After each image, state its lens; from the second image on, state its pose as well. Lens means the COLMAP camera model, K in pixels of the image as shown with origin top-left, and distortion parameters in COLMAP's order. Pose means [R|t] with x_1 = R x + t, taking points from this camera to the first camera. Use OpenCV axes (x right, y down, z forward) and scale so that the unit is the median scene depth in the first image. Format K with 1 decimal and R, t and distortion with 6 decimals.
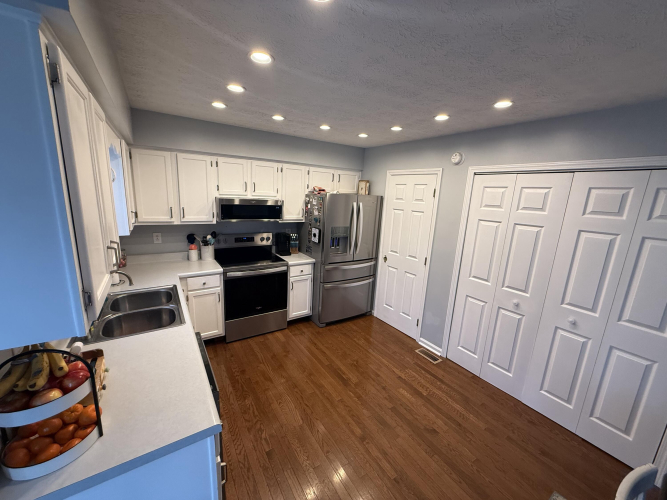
lens RADIAL K [[268.3, 0, 332.3], [0, 268.3, 250.2], [0, 0, 1]] dist [0.002751, -0.000051]
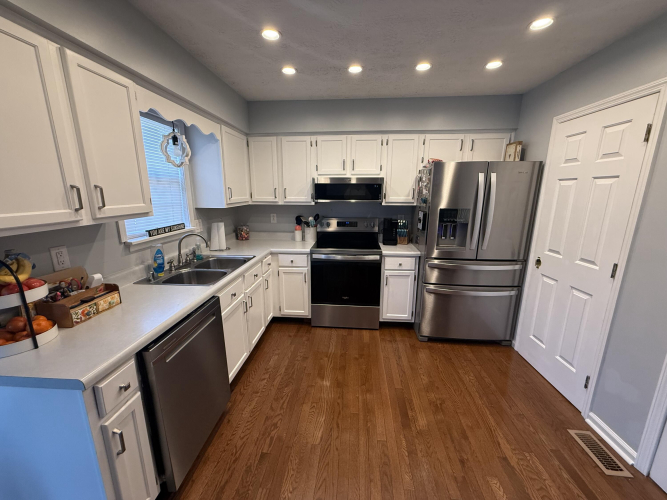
lens RADIAL K [[268.3, 0, 332.3], [0, 268.3, 249.6], [0, 0, 1]] dist [0.002751, -0.000051]
pose [[0.786355, 0.082980, -0.612176, 0.222881], [-0.092370, 0.995591, 0.016299, 0.040478], [0.610830, 0.043730, 0.790553, 0.240619]]
